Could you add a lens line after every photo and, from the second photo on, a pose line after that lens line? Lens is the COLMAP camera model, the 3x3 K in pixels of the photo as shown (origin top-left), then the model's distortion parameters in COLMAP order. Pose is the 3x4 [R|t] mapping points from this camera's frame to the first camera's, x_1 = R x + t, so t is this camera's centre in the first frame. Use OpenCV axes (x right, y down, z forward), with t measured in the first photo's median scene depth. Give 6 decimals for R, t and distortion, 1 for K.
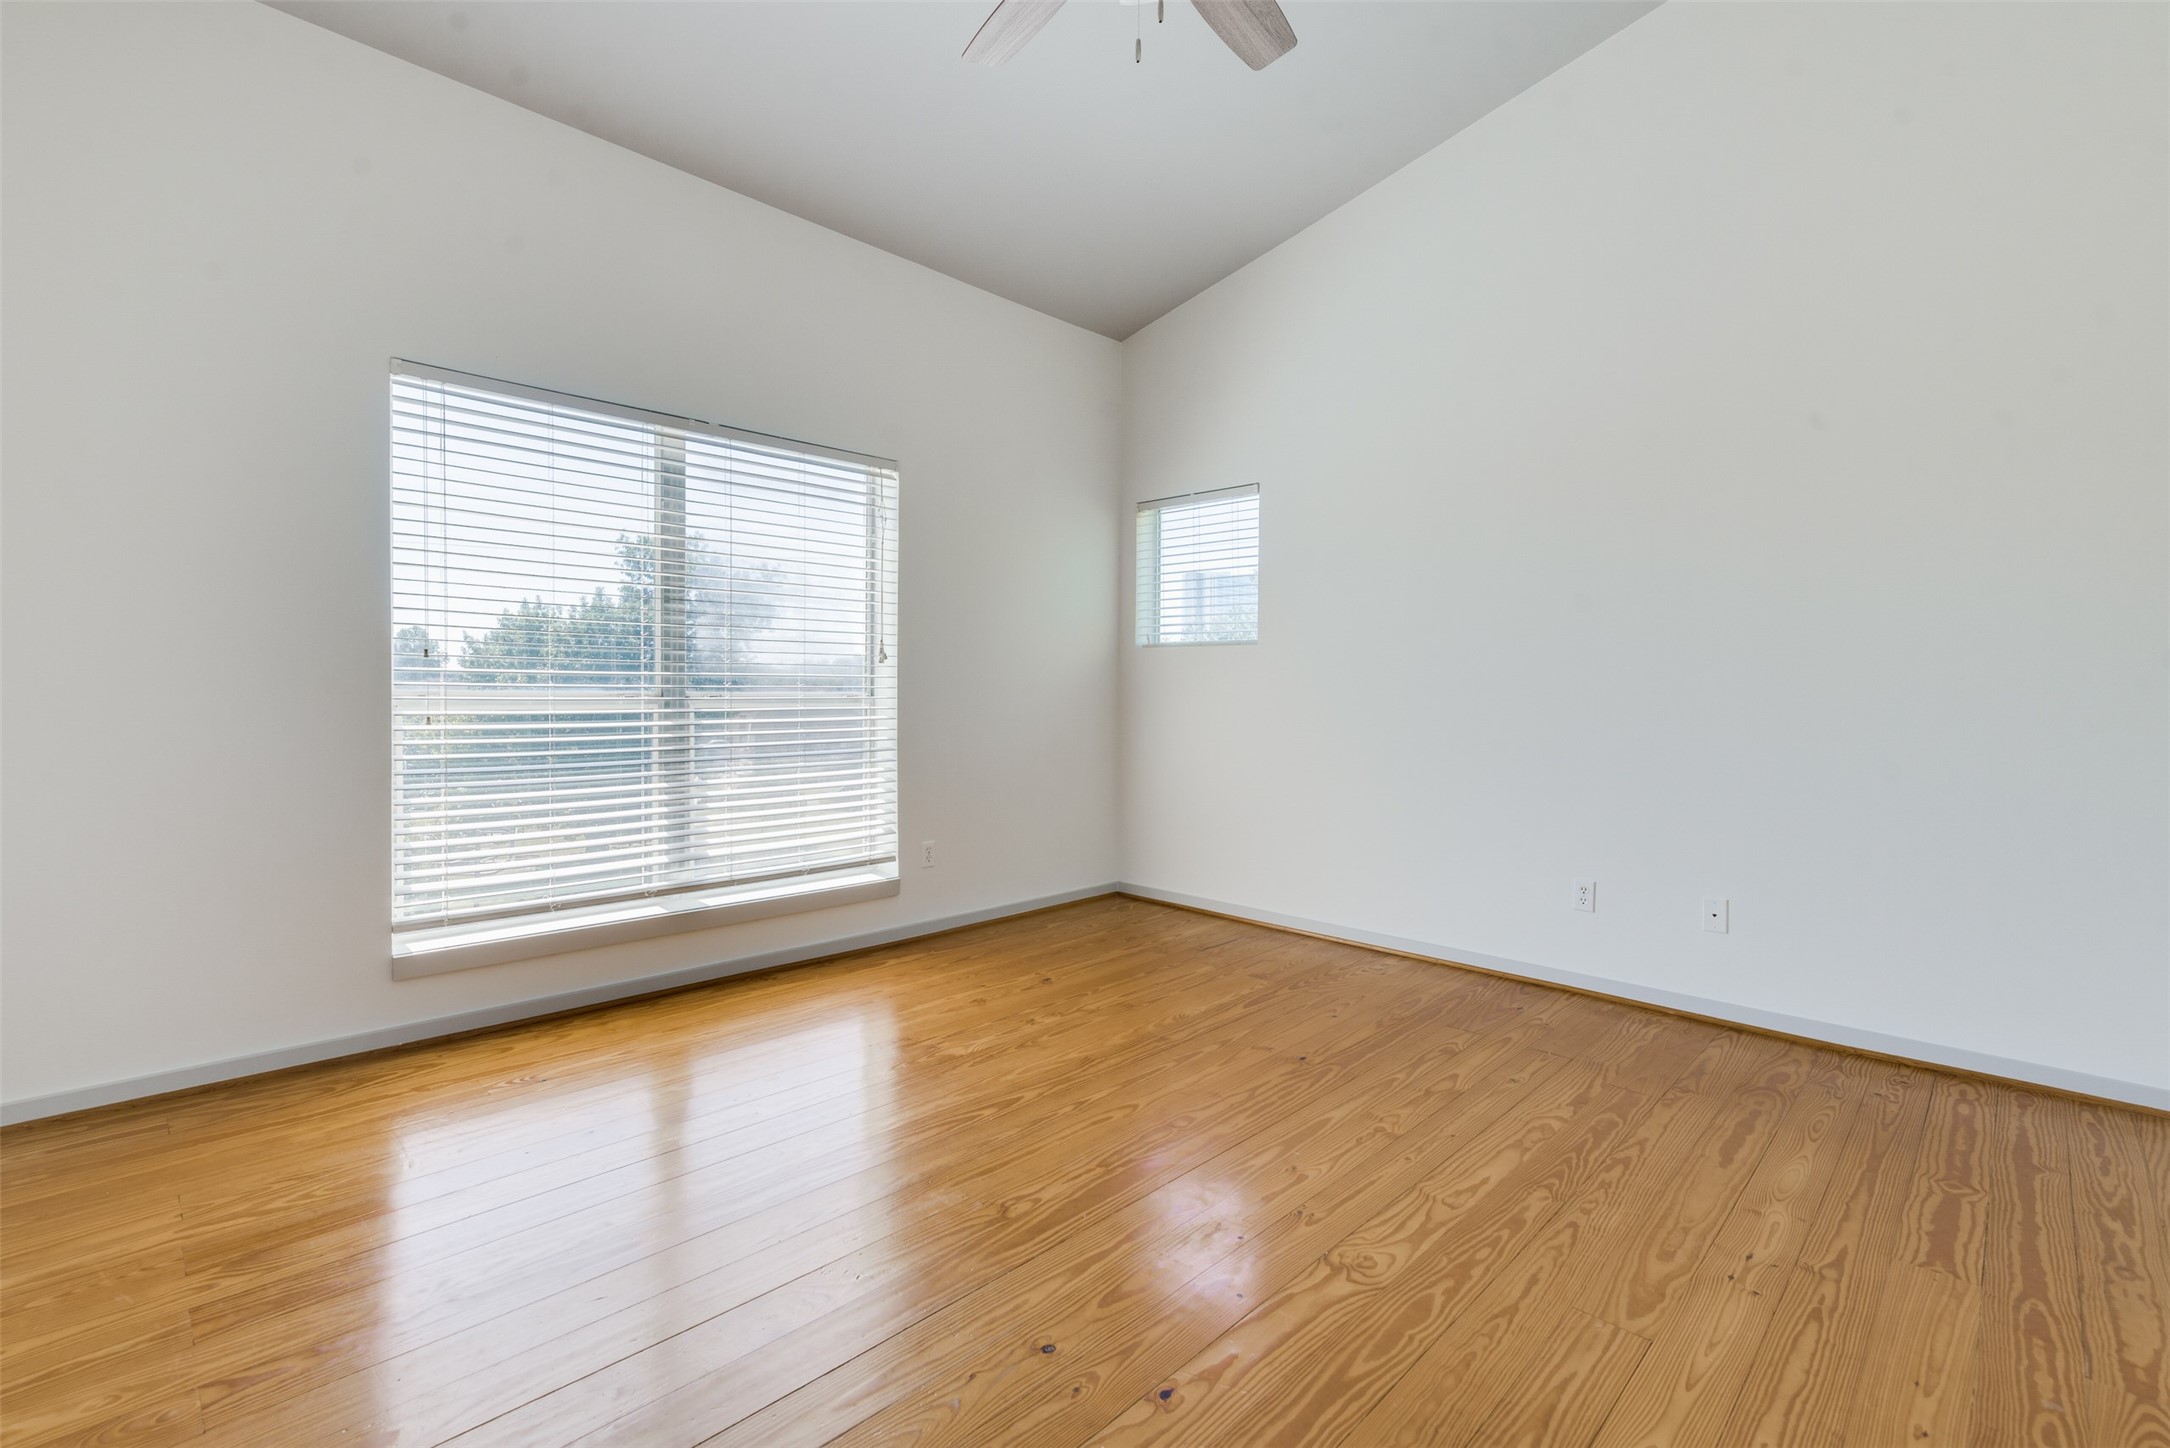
lens RADIAL K [[968.1, 0, 1083.2], [0, 968.1, 698.0], [0, 0, 1]] dist [0.001154, -0.001928]
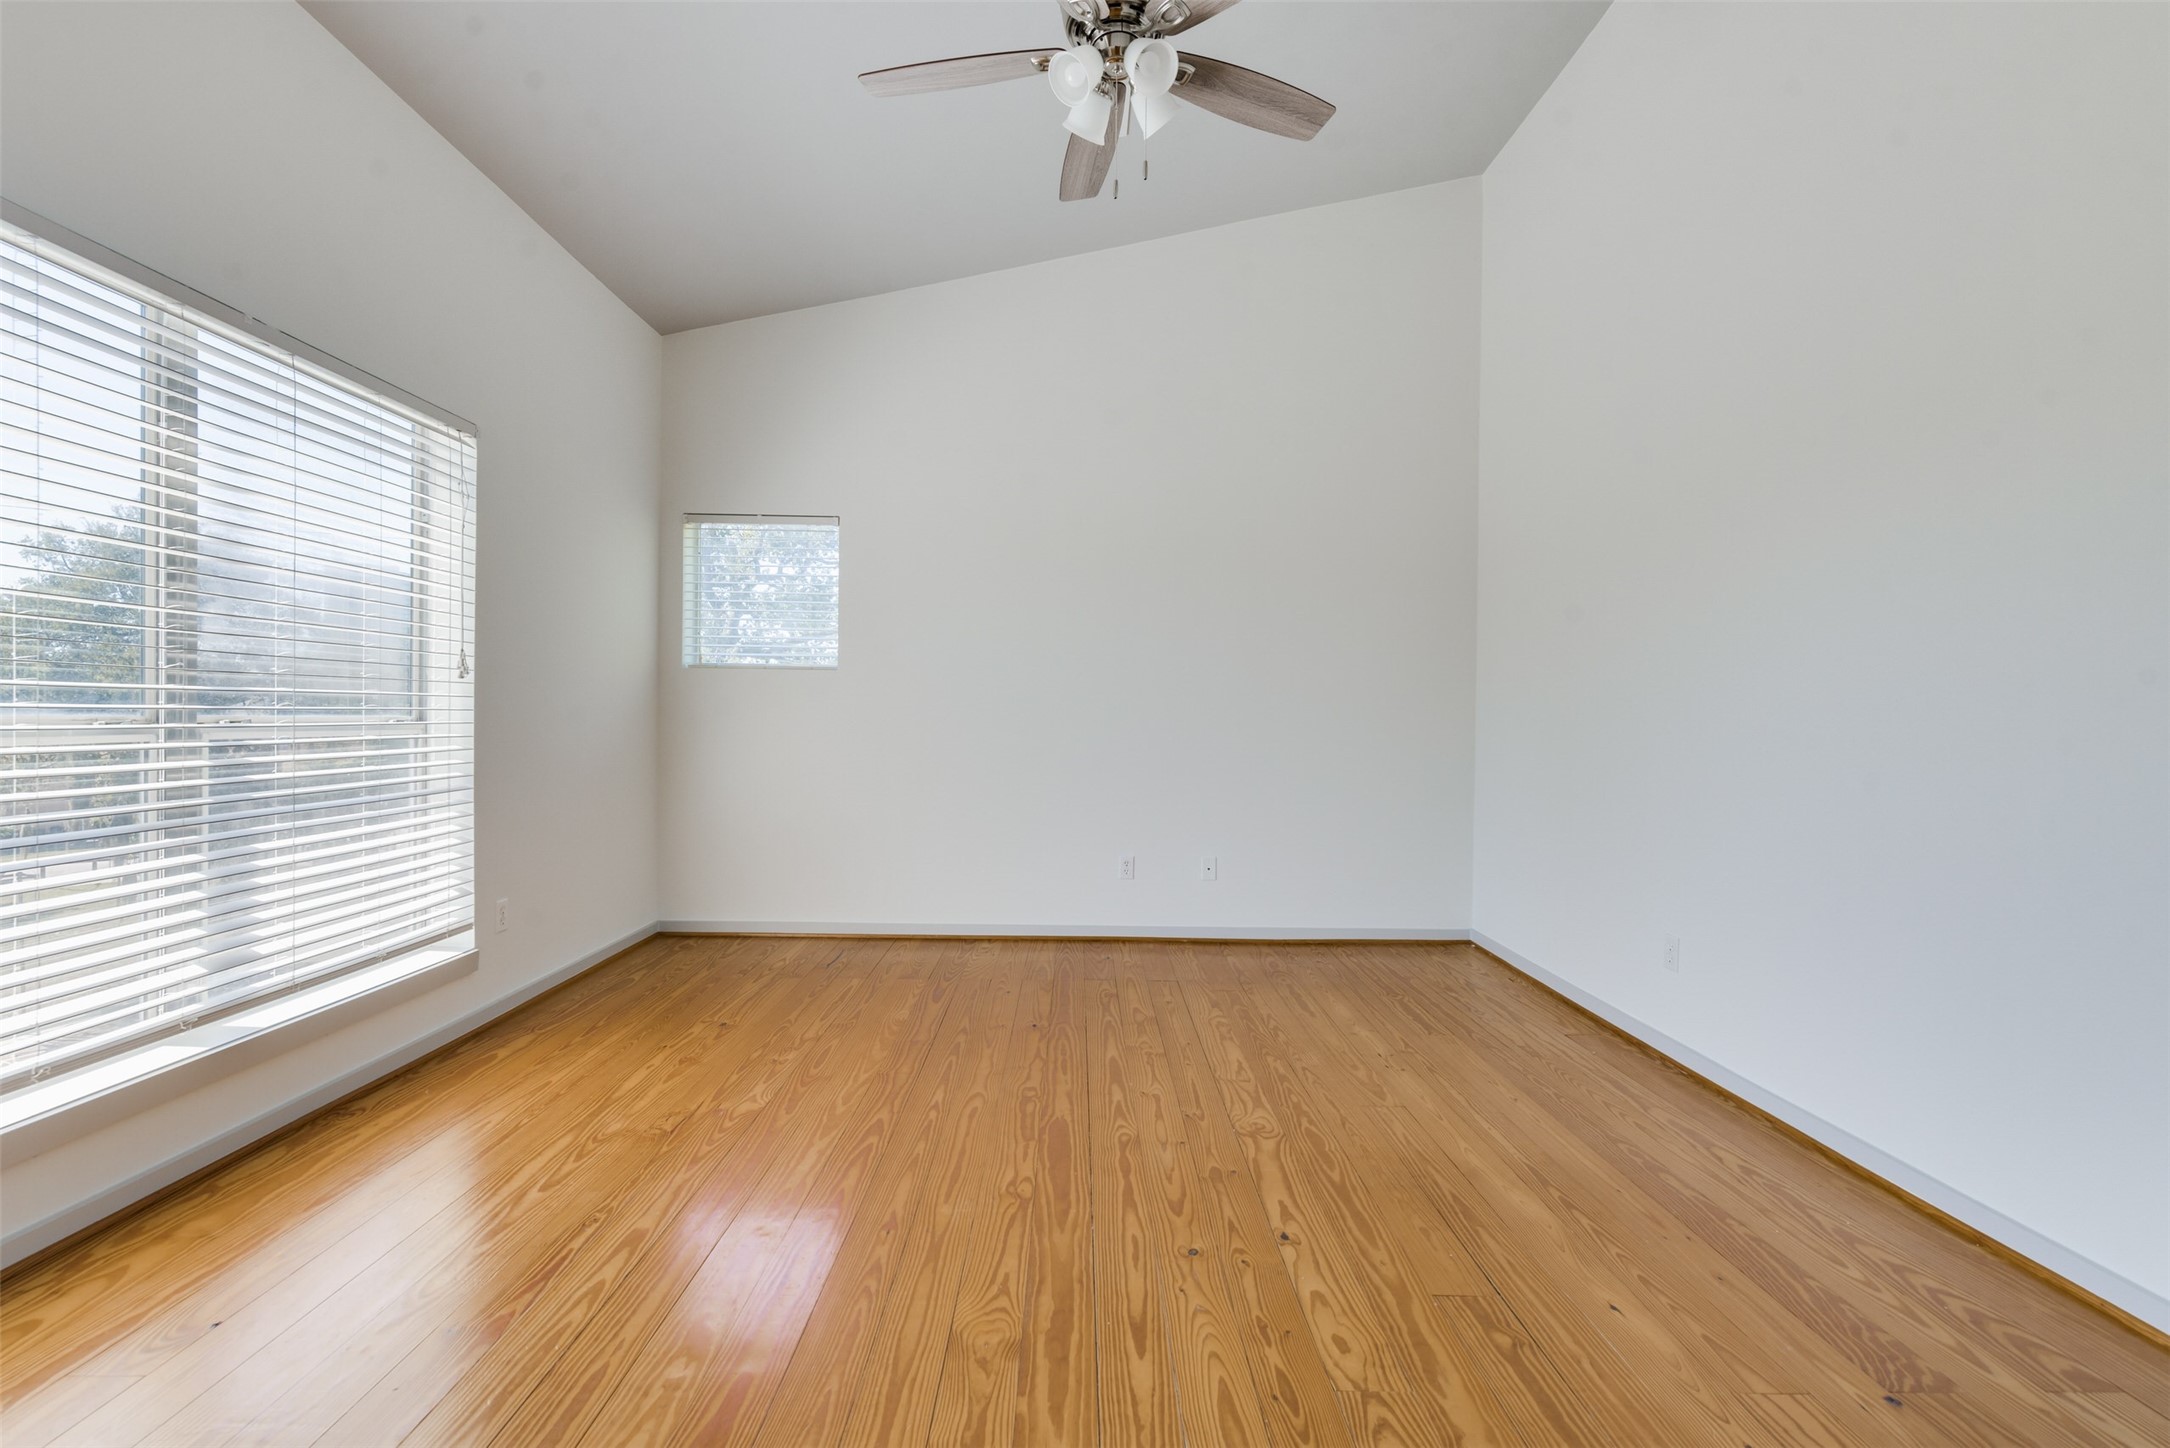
lens RADIAL K [[946.6, 0, 1085.0], [0, 946.6, 724.0], [0, 0, 1]] dist [-0.000148, -0.000815]
pose [[0.701408, -0.005476, 0.712739, -0.467058], [0.001473, 0.999979, 0.006234, -0.004210], [-0.712759, -0.003323, 0.701401, 0.119750]]
